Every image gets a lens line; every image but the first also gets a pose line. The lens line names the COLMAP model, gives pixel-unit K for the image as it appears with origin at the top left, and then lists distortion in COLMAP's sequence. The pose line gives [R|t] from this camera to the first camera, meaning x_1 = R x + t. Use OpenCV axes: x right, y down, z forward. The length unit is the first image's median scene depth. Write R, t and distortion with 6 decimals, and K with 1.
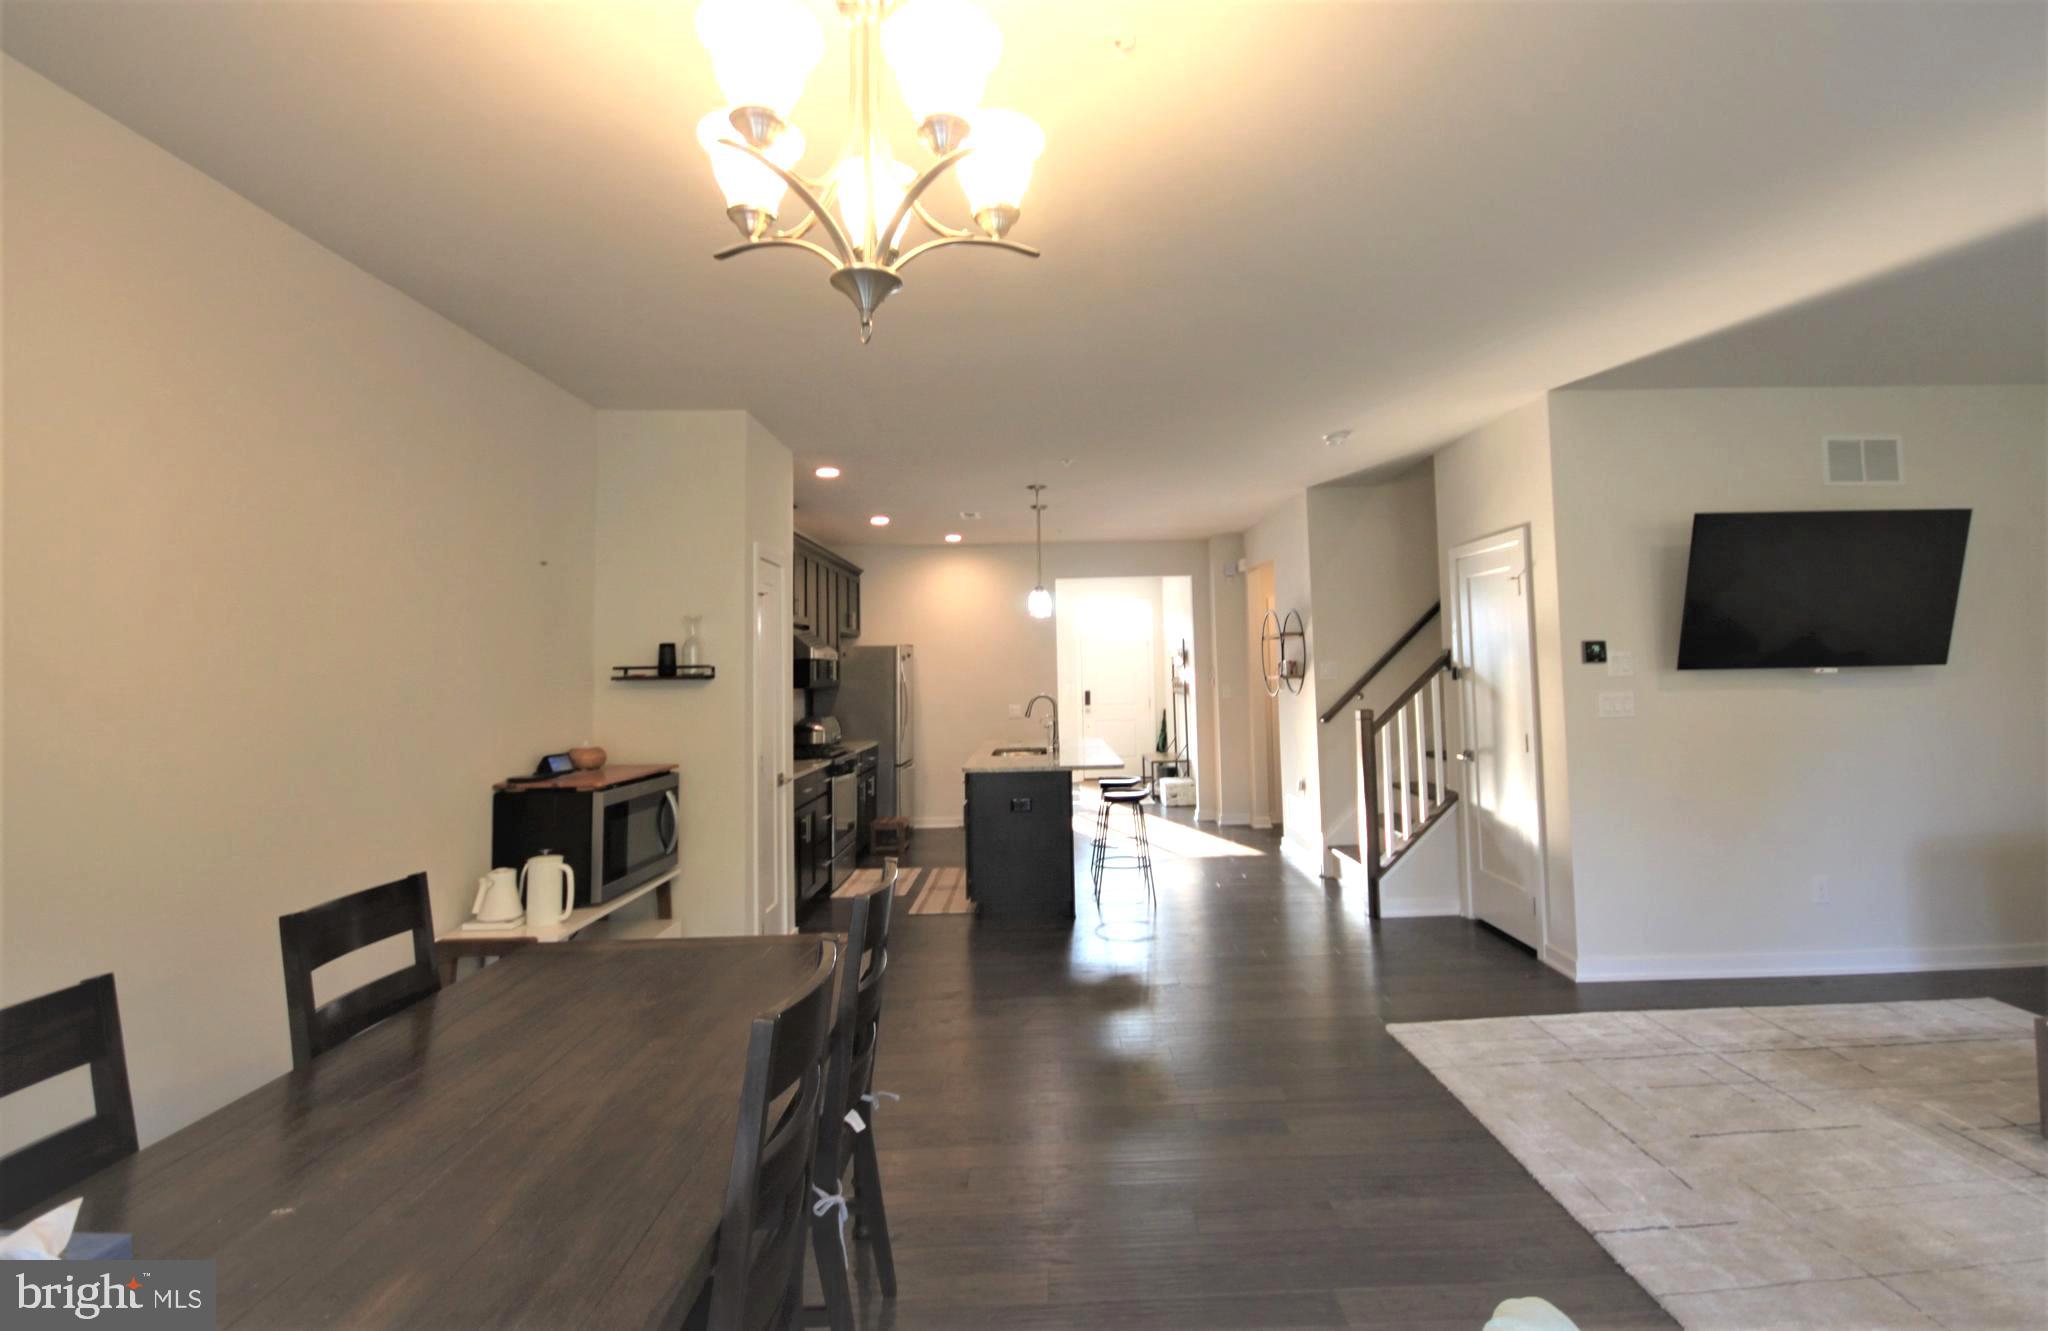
lens RADIAL K [[960.8, 0, 1026.0], [0, 960.8, 617.7], [0, 0, 1]] dist [0.001209, -0.010559]
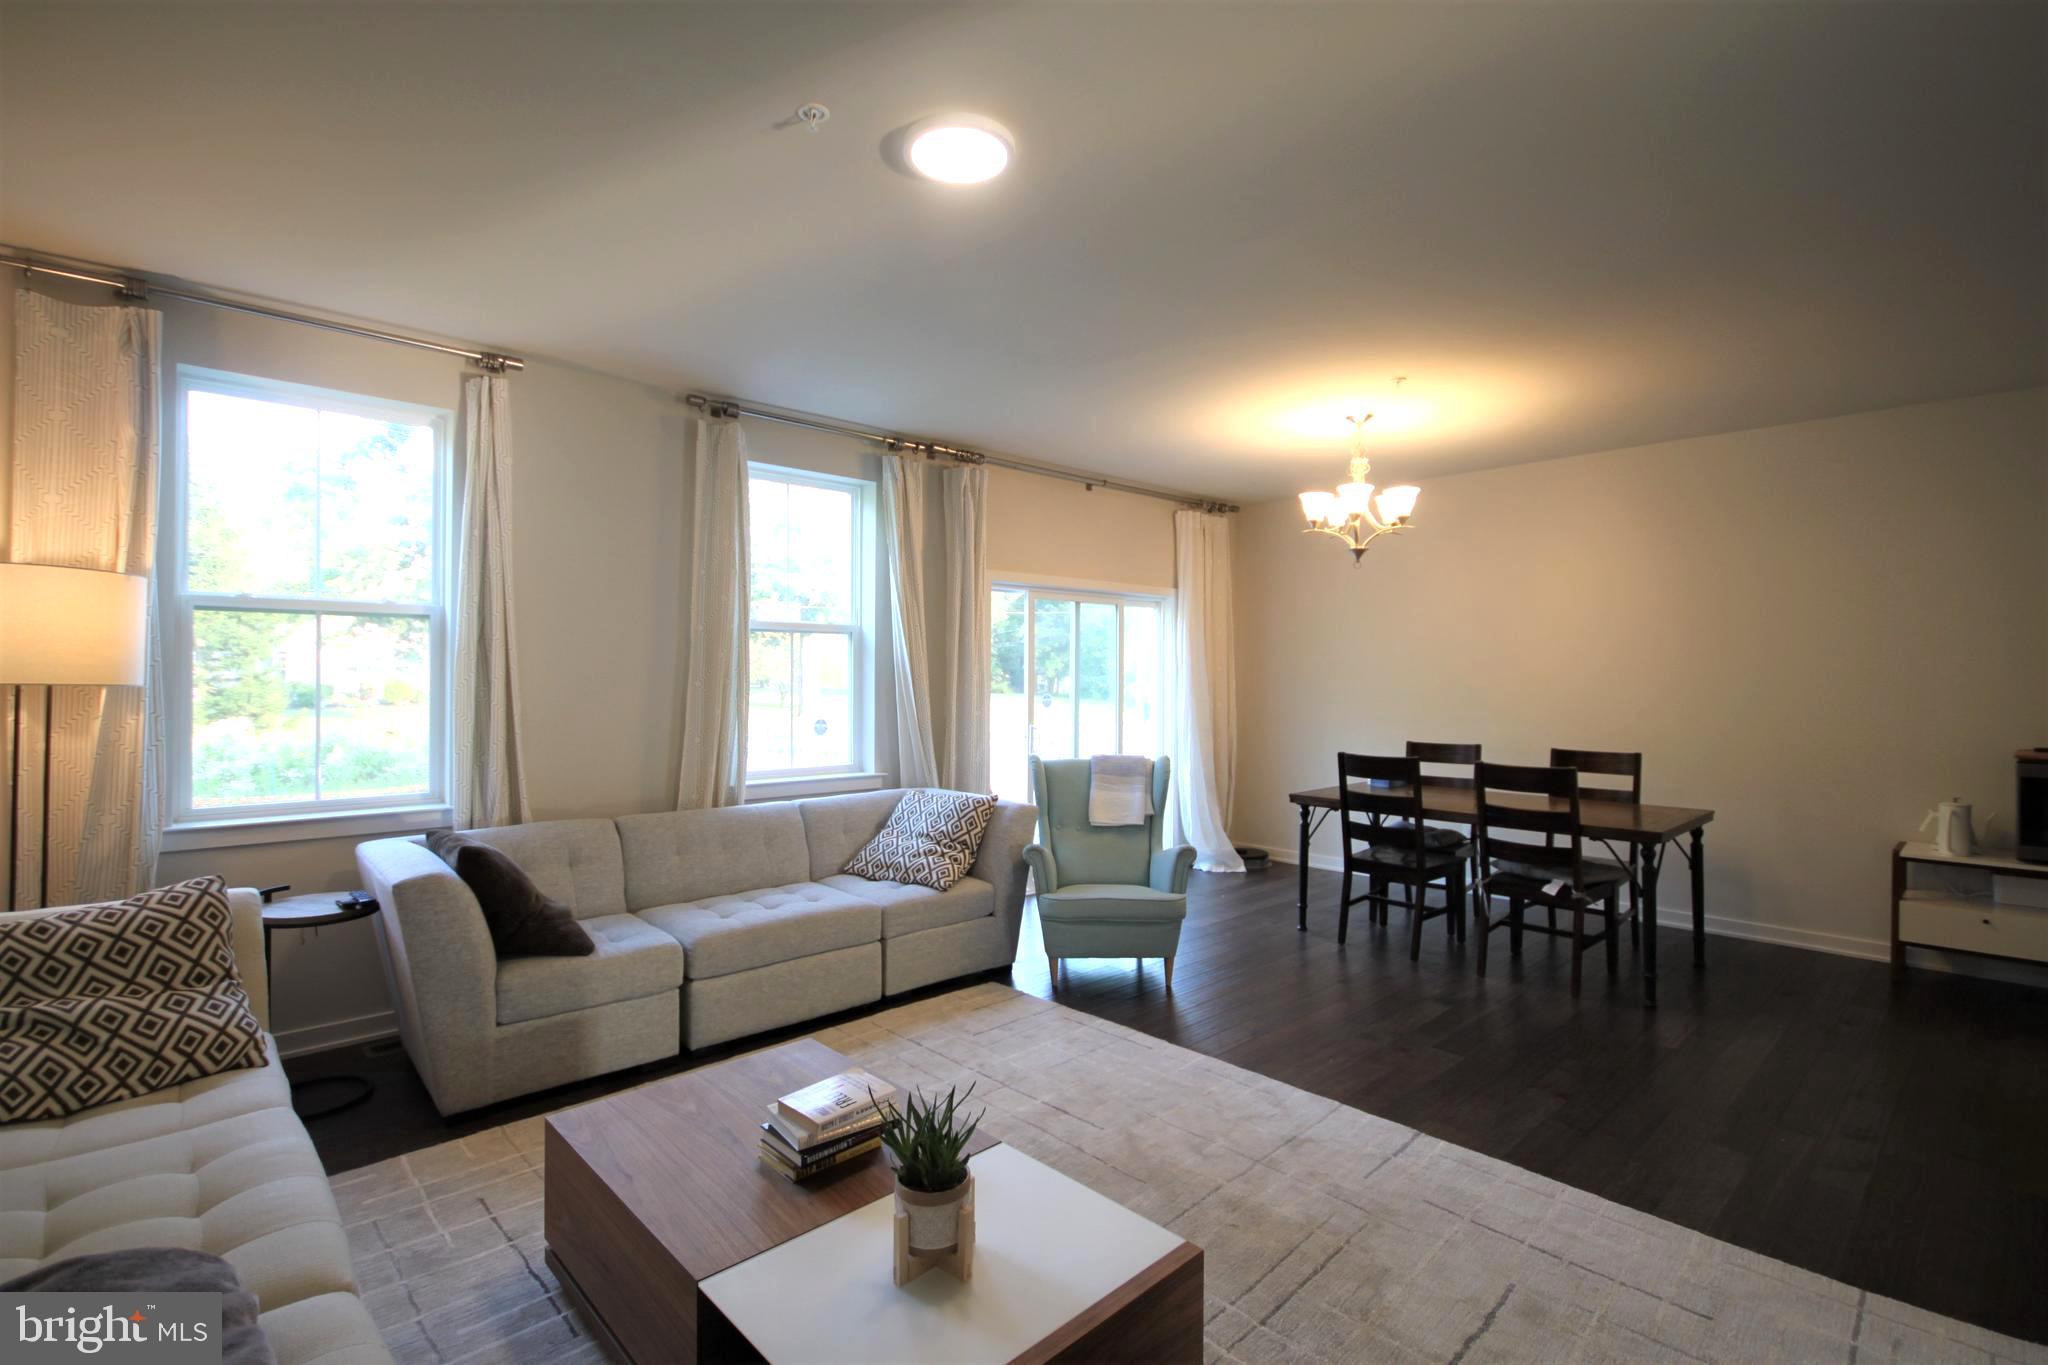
lens RADIAL K [[965.8, 0, 1024.0], [0, 965.8, 682.5], [0, 0, 1]] dist [0.000326, -0.000166]
pose [[-0.755001, 0.027243, -0.655157, 0.936276], [0.051269, 0.998530, -0.017562, 0.033780], [0.653716, -0.046848, -0.755289, 0.855143]]
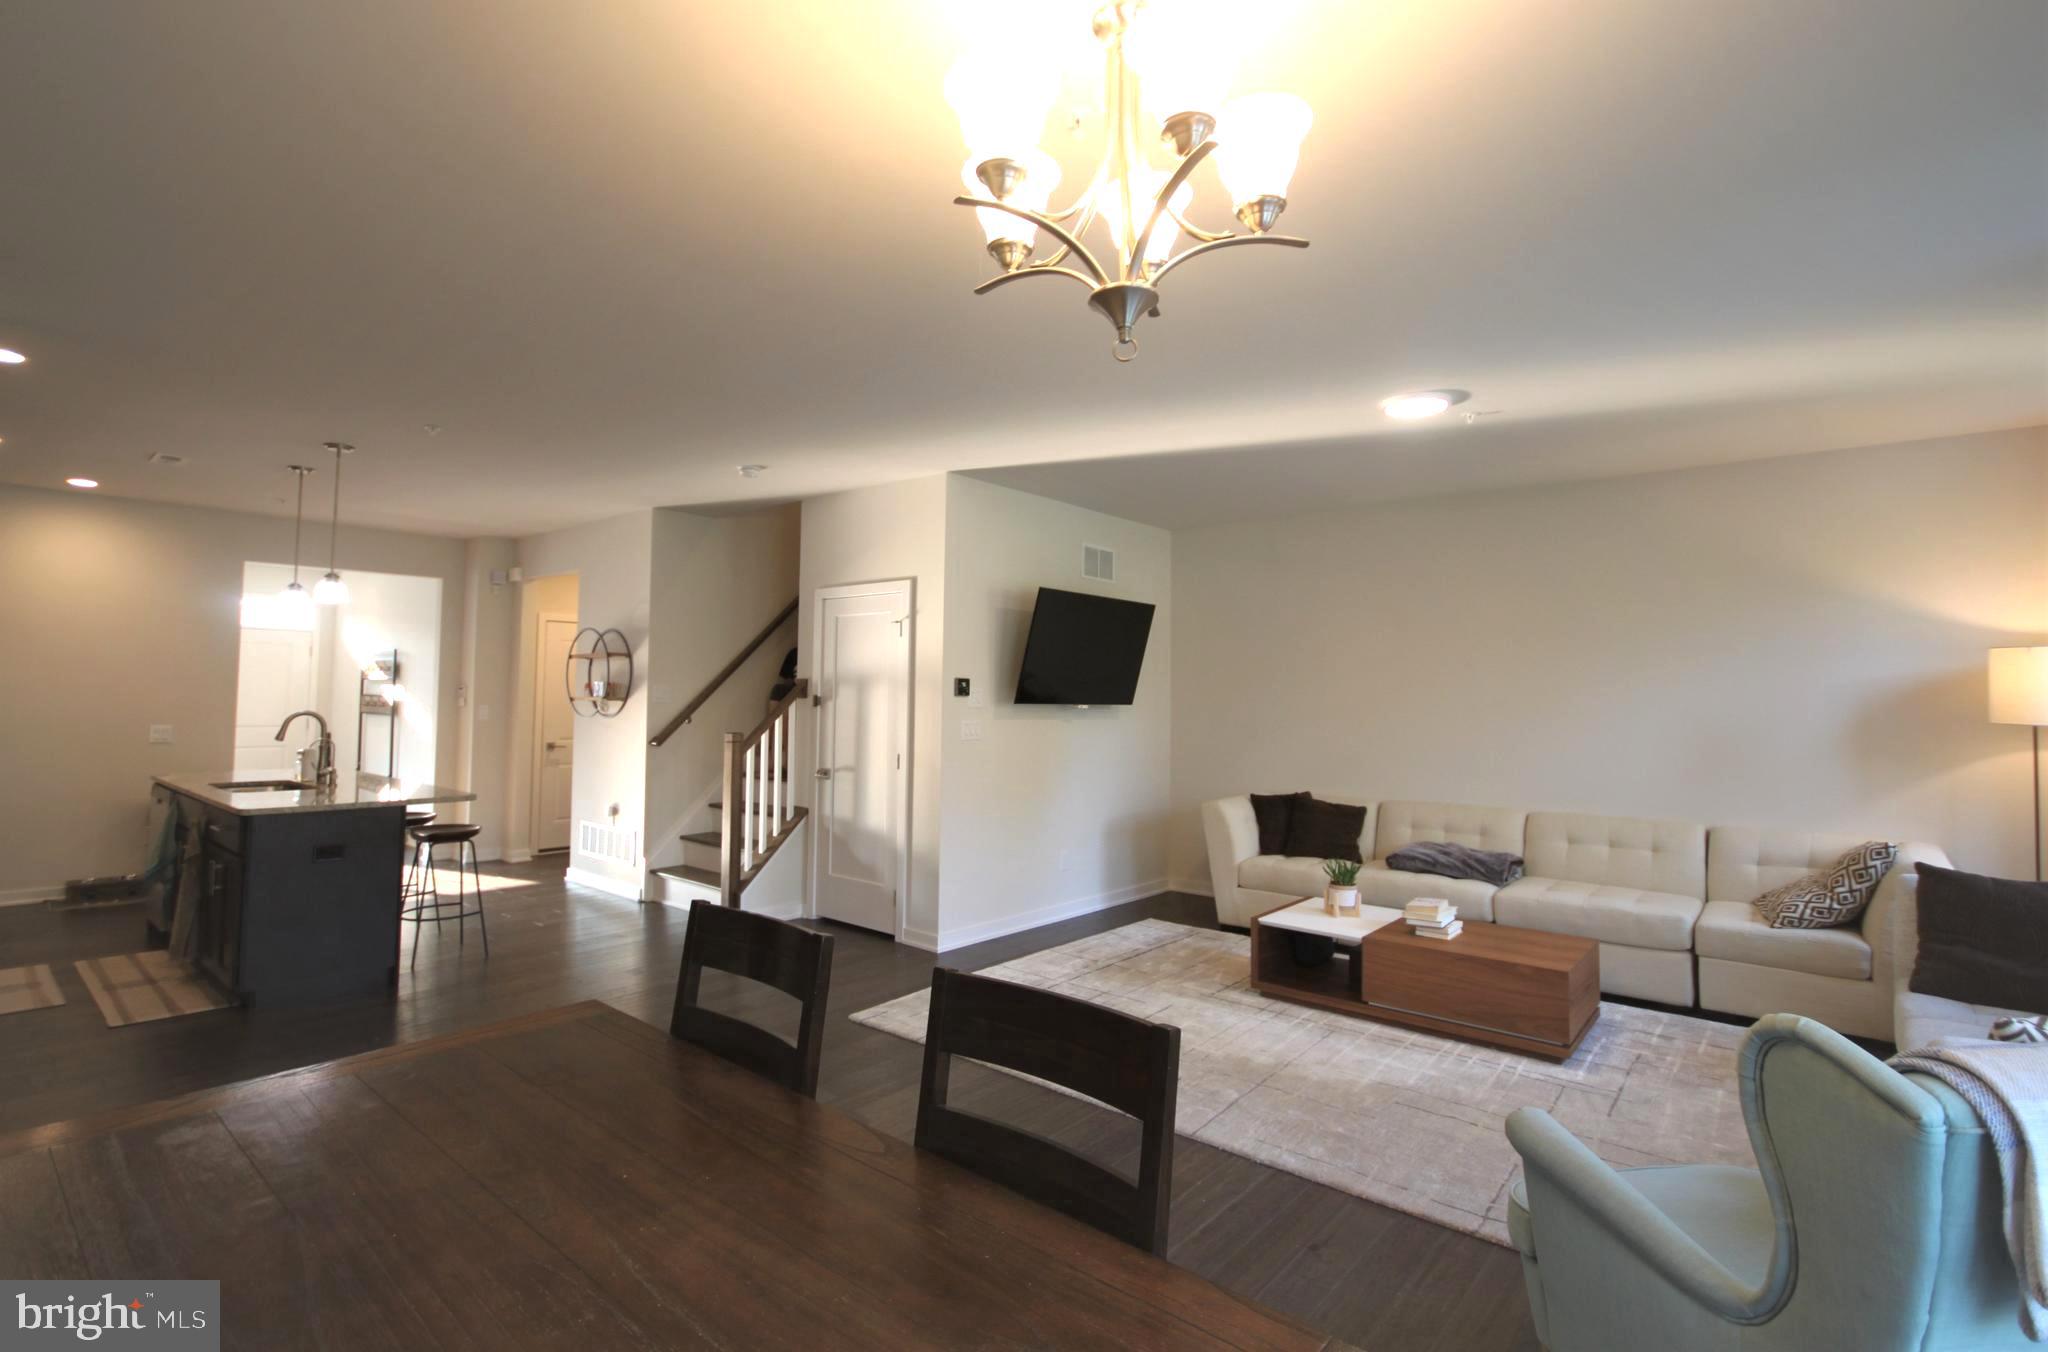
lens RADIAL K [[946.4, 0, 1019.7], [0, 946.4, 656.6], [0, 0, 1]] dist [-0.031624, 0.000085]
pose [[0.665126, 0.063693, 0.744010, -0.270034], [-0.072702, 0.997146, -0.020370, 0.015155], [-0.743183, -0.040542, 0.667858, 0.118470]]
